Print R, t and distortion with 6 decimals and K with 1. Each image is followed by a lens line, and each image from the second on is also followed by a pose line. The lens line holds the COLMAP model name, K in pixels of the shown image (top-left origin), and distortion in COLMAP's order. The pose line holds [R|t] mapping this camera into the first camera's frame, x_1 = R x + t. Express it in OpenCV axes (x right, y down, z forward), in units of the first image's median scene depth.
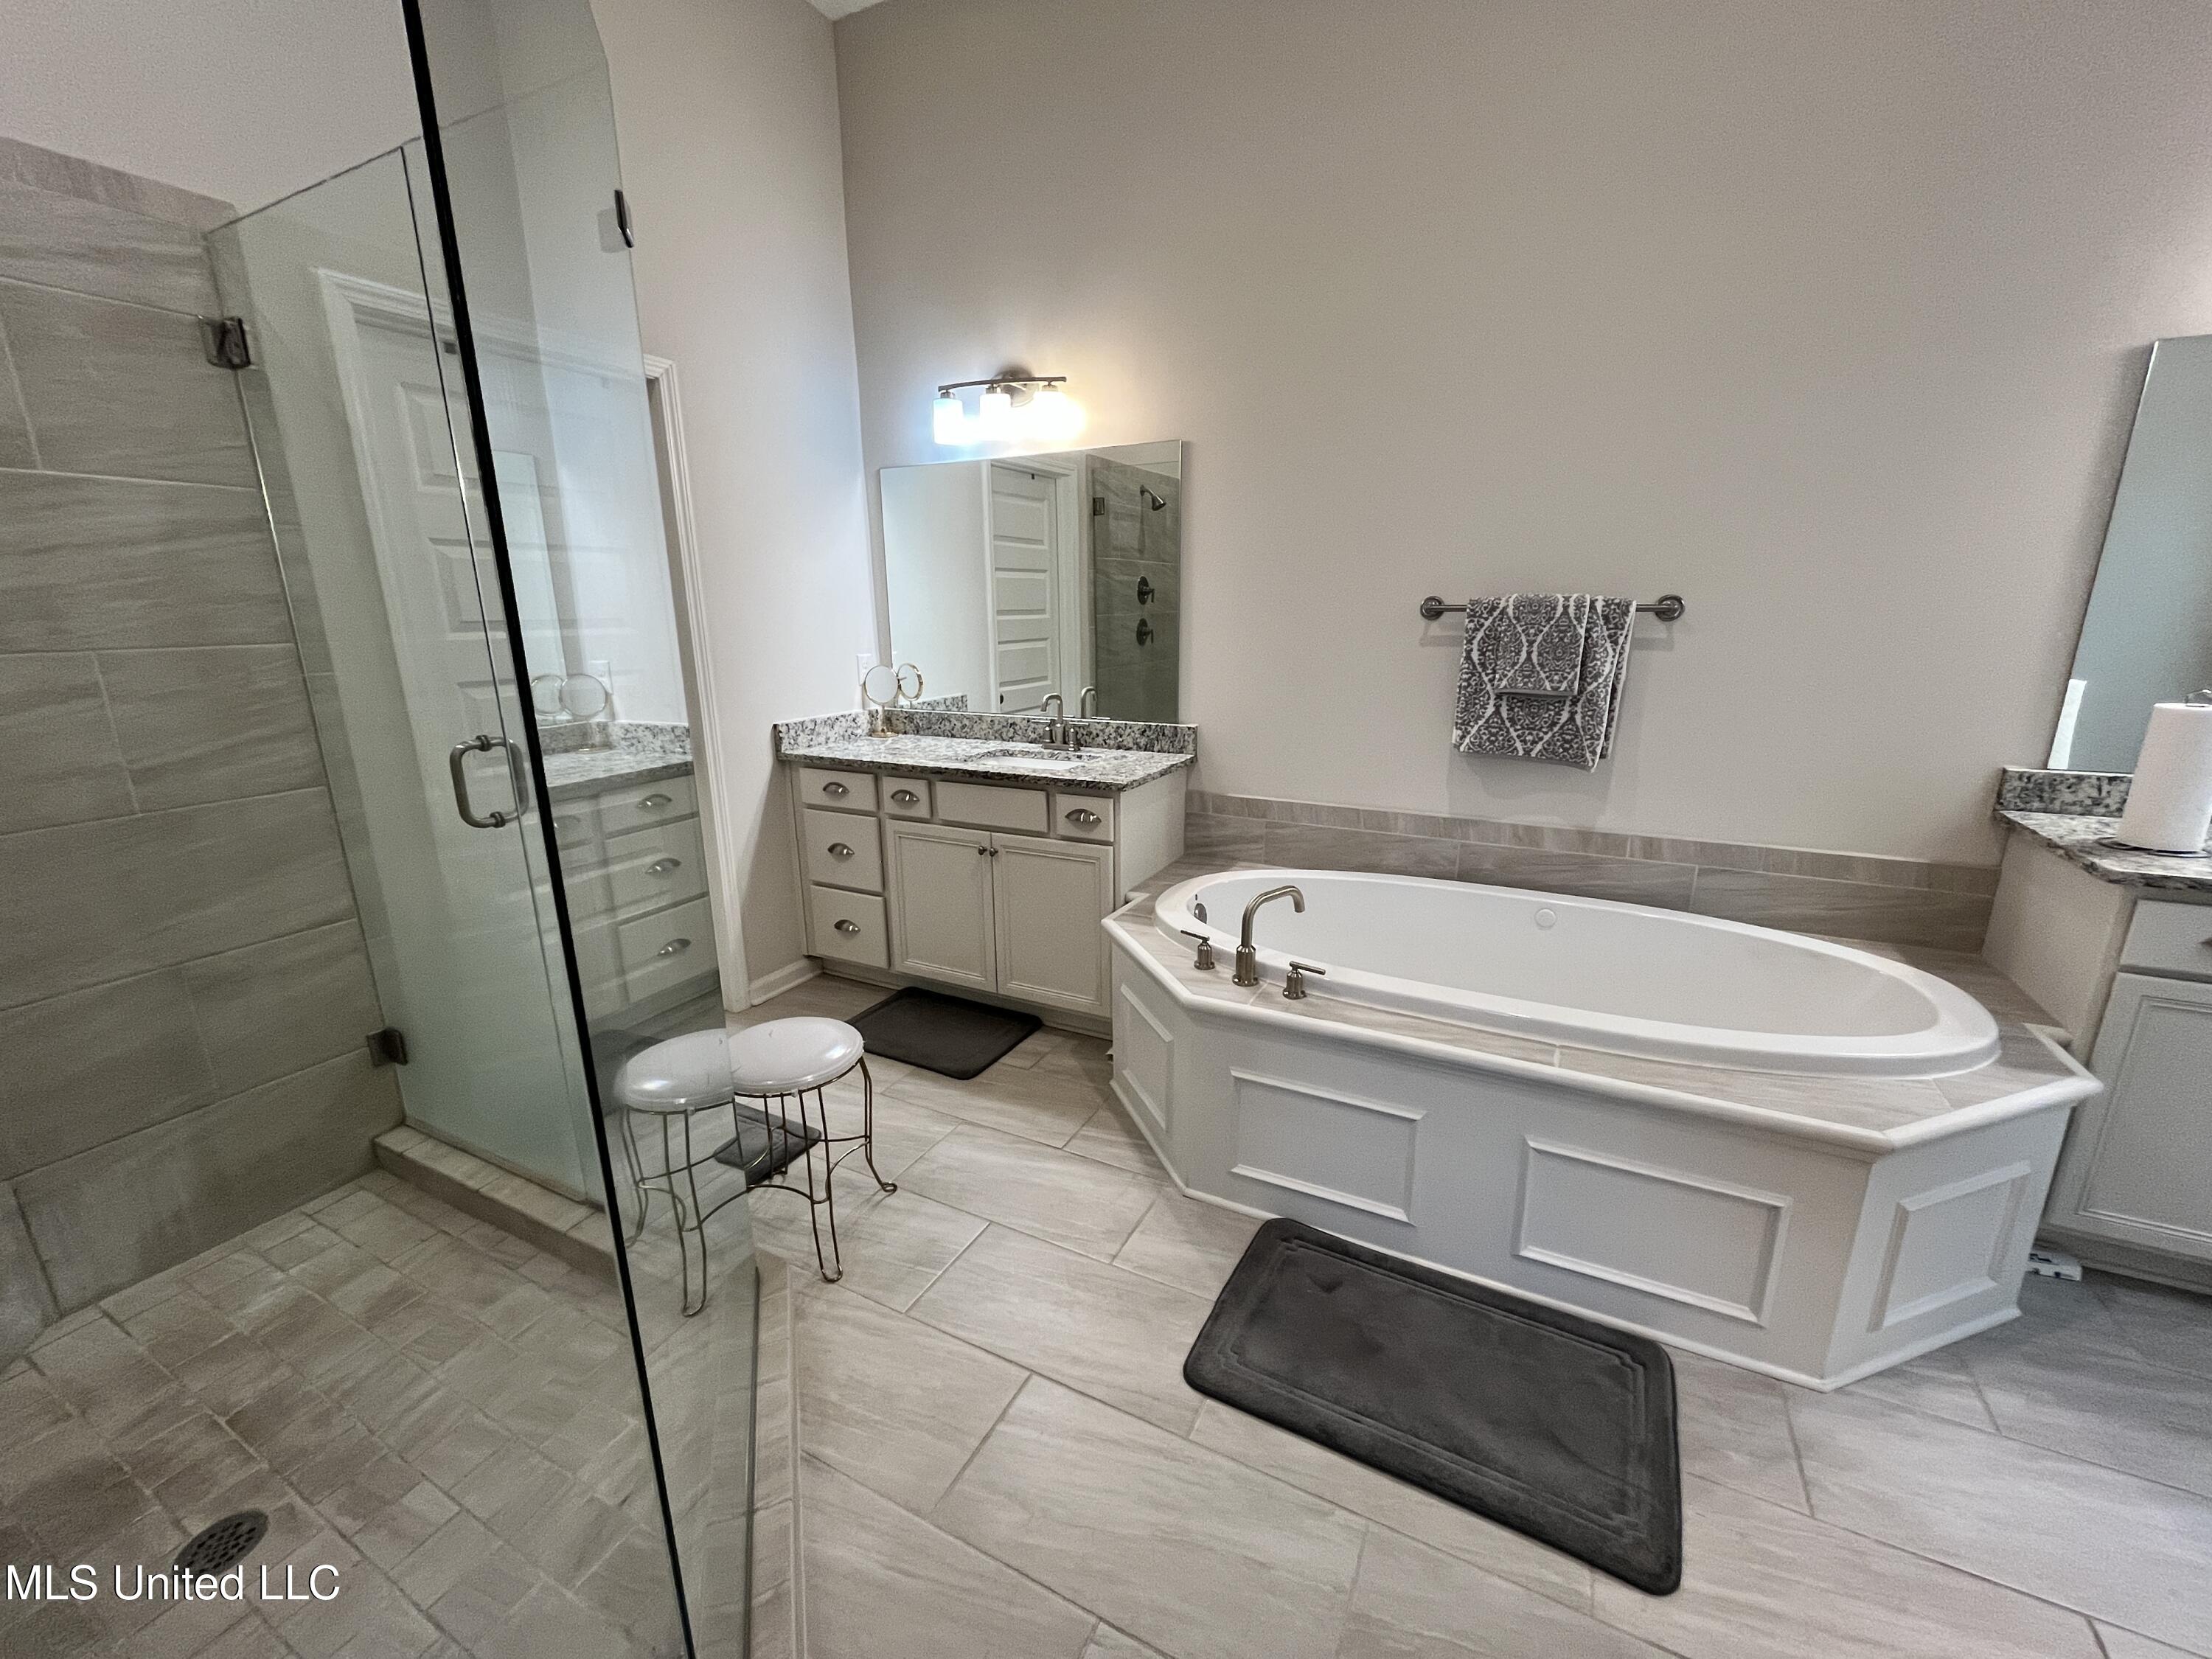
lens RADIAL K [[893.1, 0, 1100.4], [0, 893.1, 835.8], [0, 0, 1]] dist [-0.000418, -0.000343]
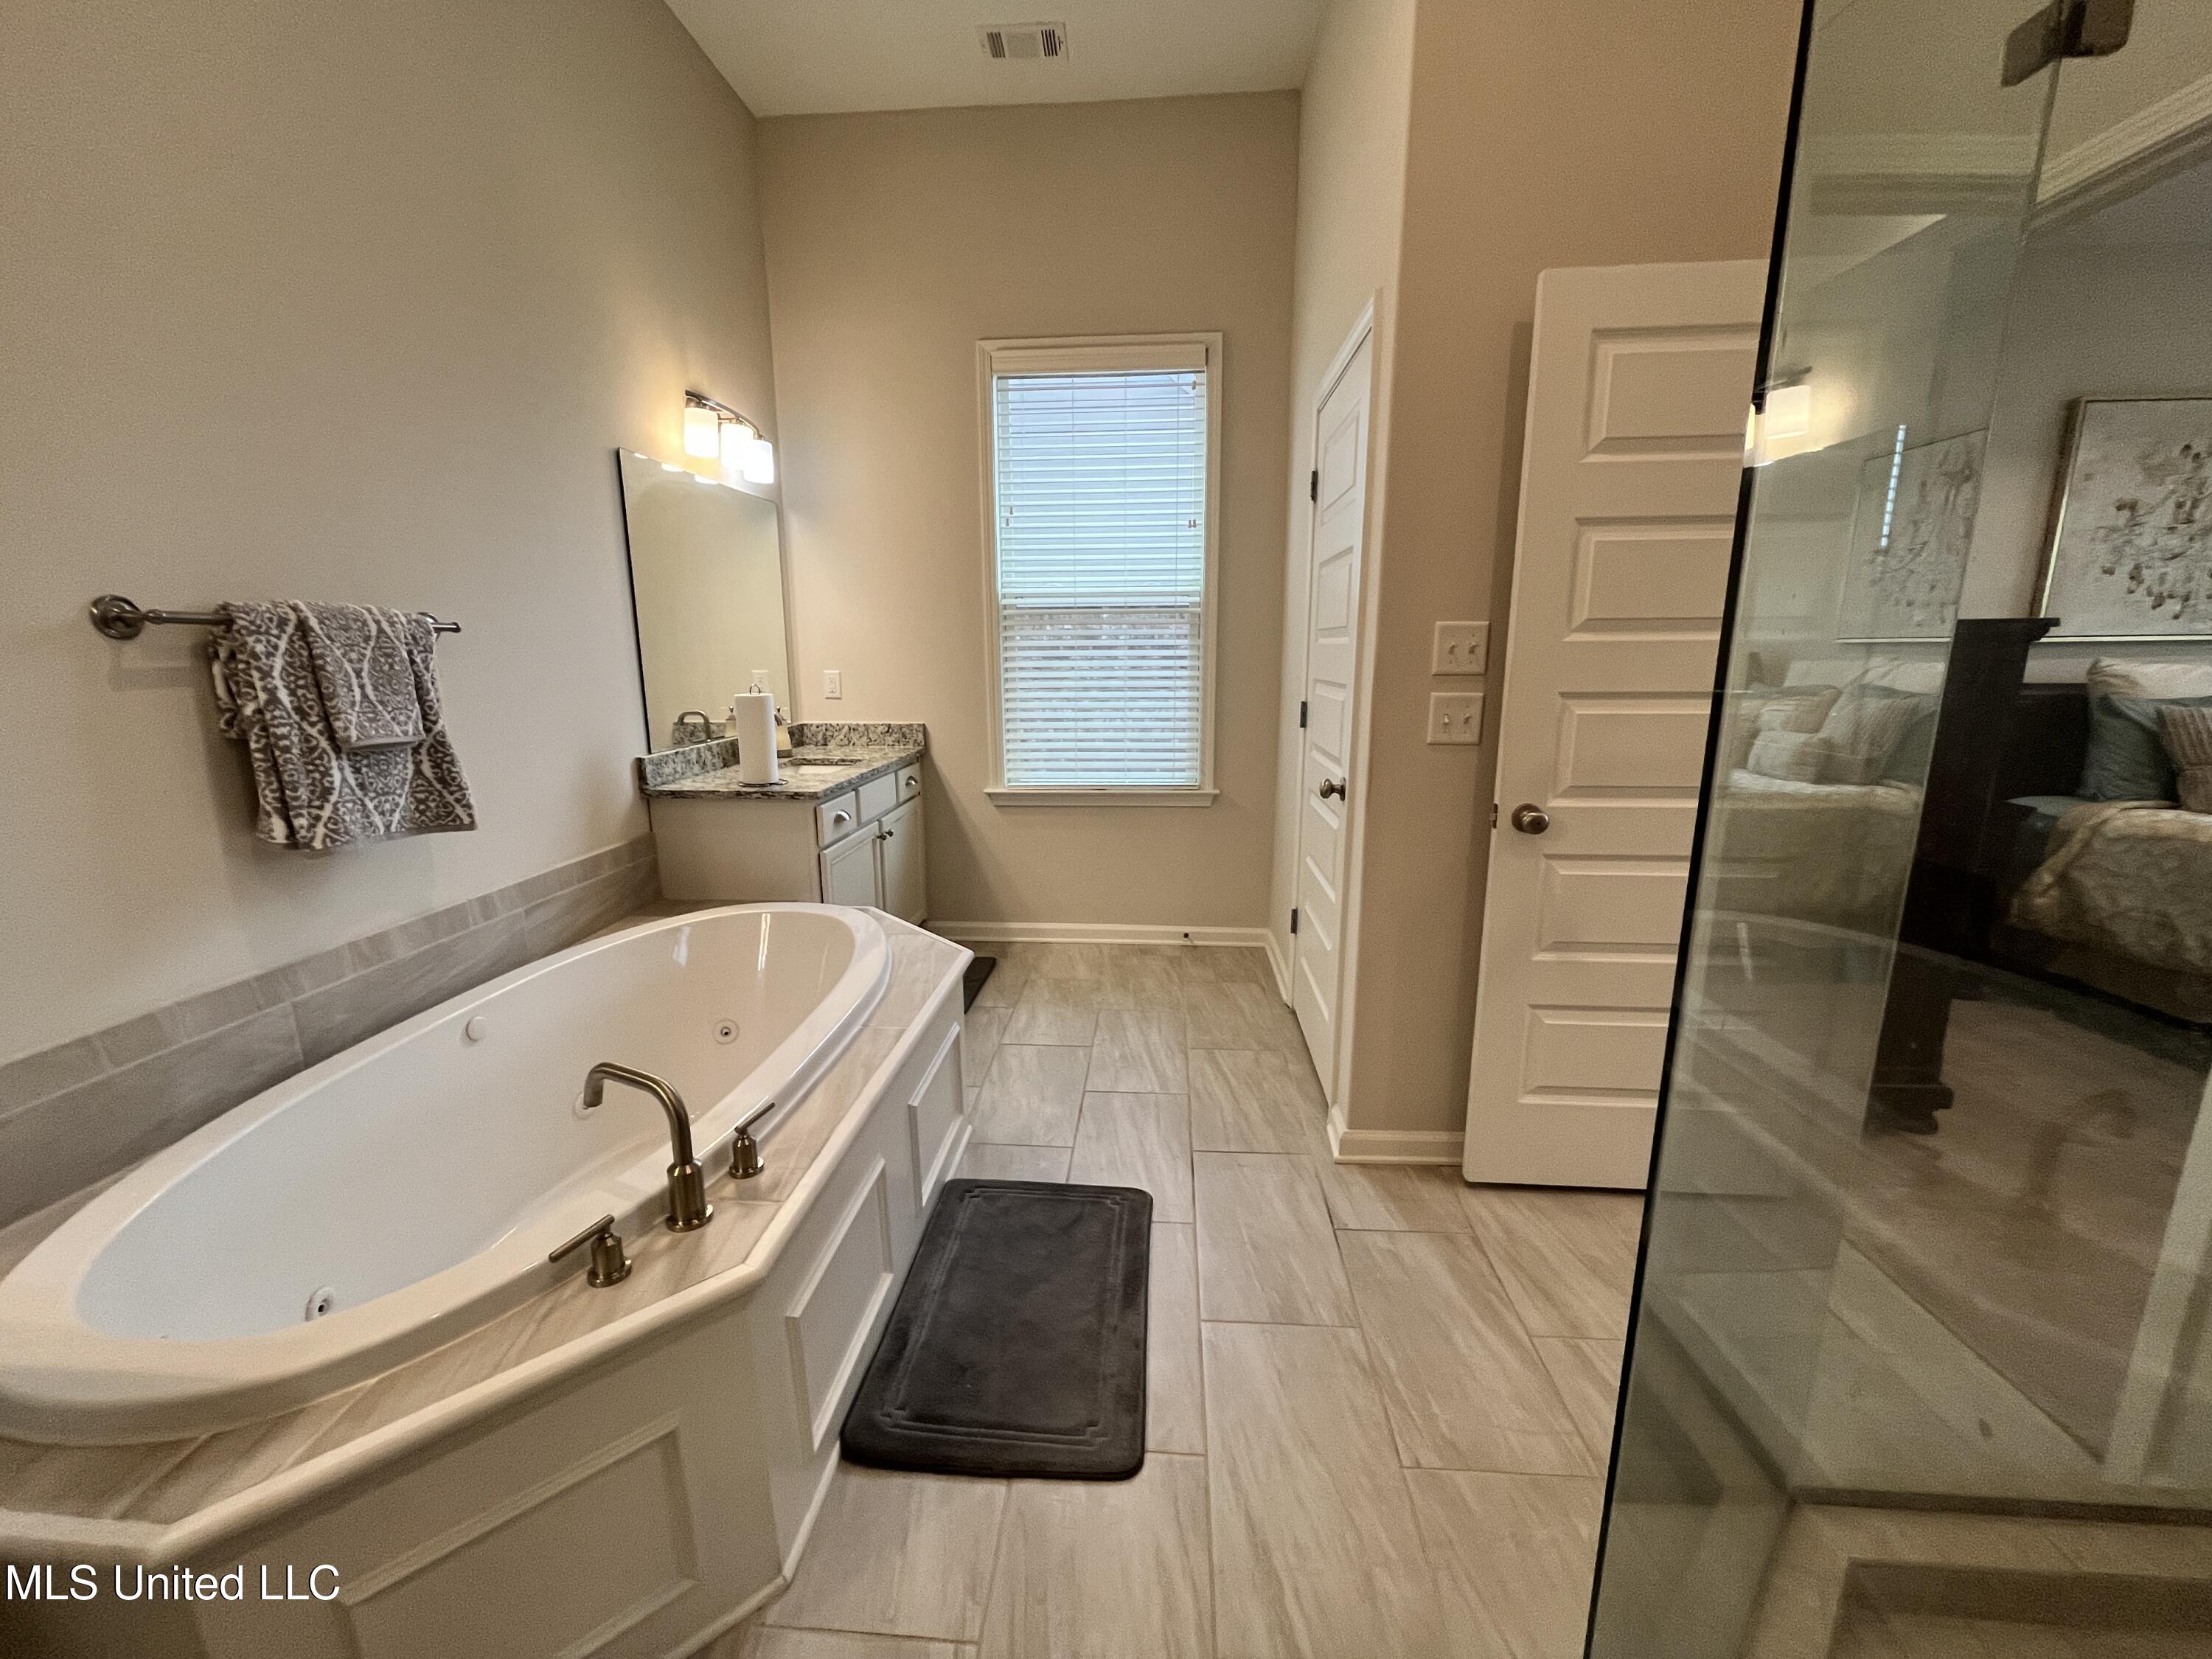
lens RADIAL K [[893.1, 0, 1100.4], [0, 893.1, 835.8], [0, 0, 1]] dist [-0.000418, -0.000343]
pose [[-0.392595, -0.175762, 0.902761, -0.385674], [0.242618, 0.927008, 0.285993, -0.156046], [-0.887133, 0.331305, -0.321296, 0.749159]]
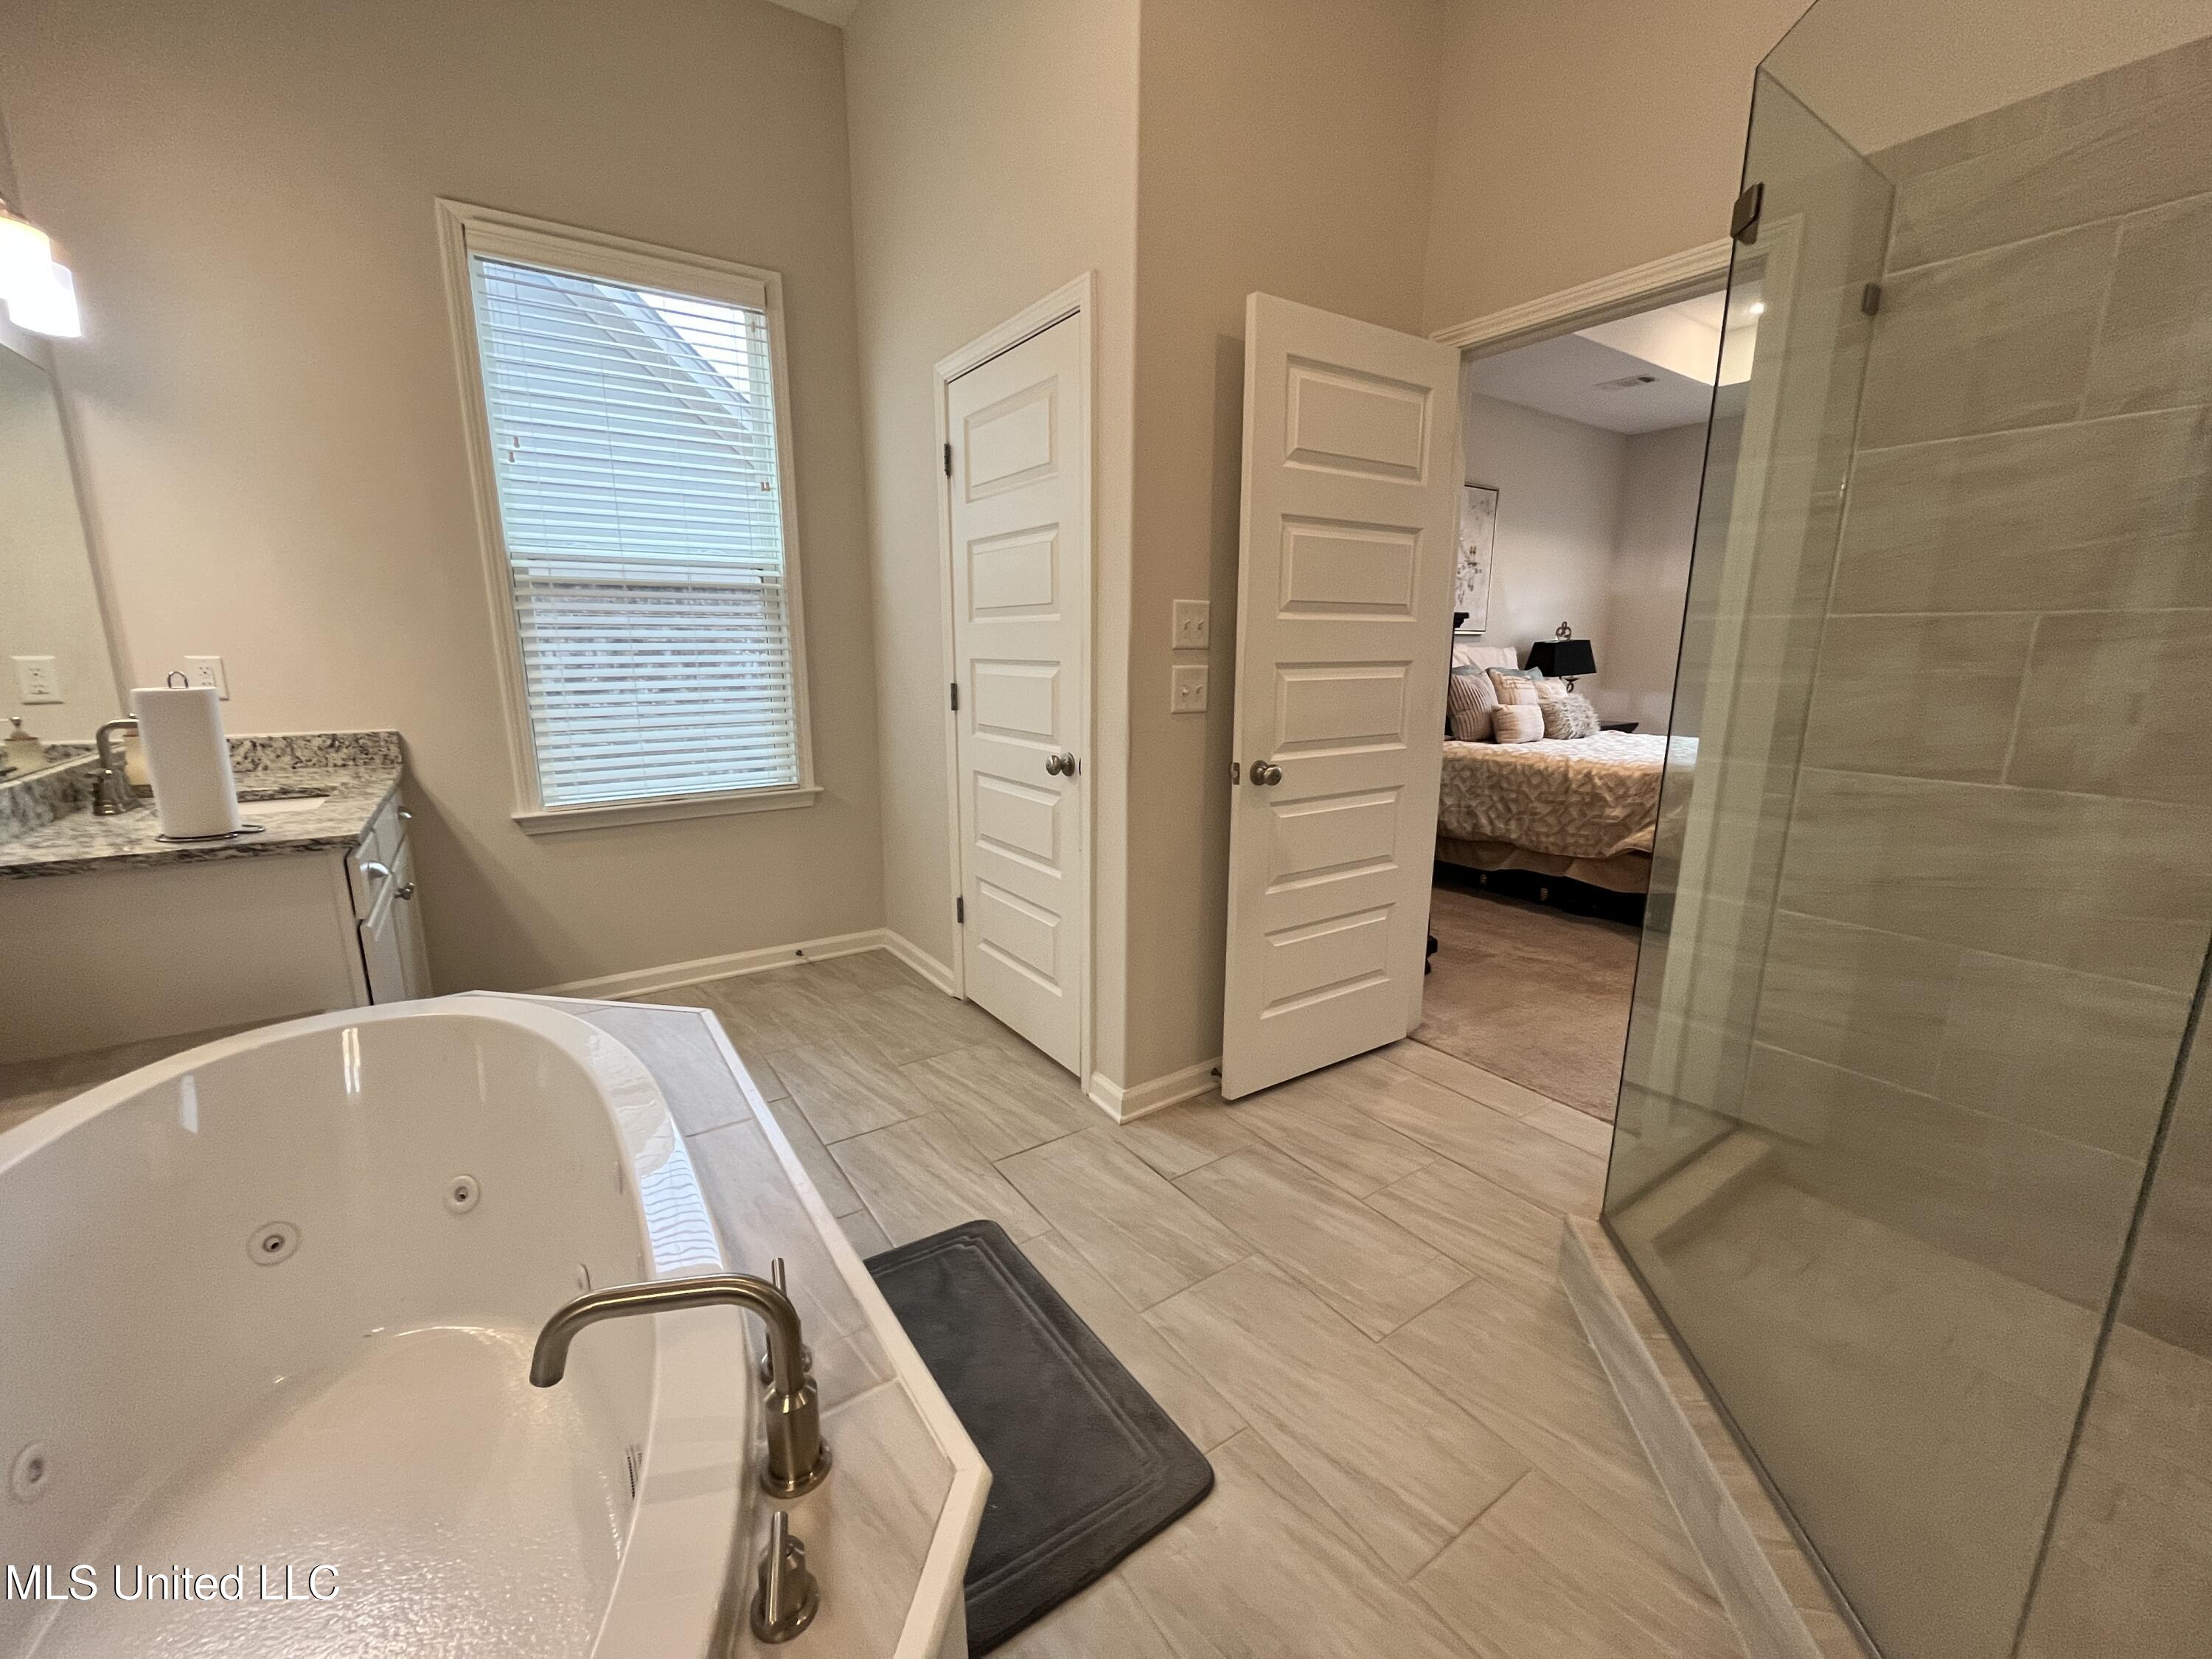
lens RADIAL K [[893.1, 0, 1100.4], [0, 893.1, 835.8], [0, 0, 1]] dist [-0.000418, -0.000343]
pose [[-0.879303, -0.090616, 0.467562, -0.097585], [0.128718, 0.899982, 0.416490, -0.197120], [-0.458538, 0.426405, -0.779693, 0.975717]]
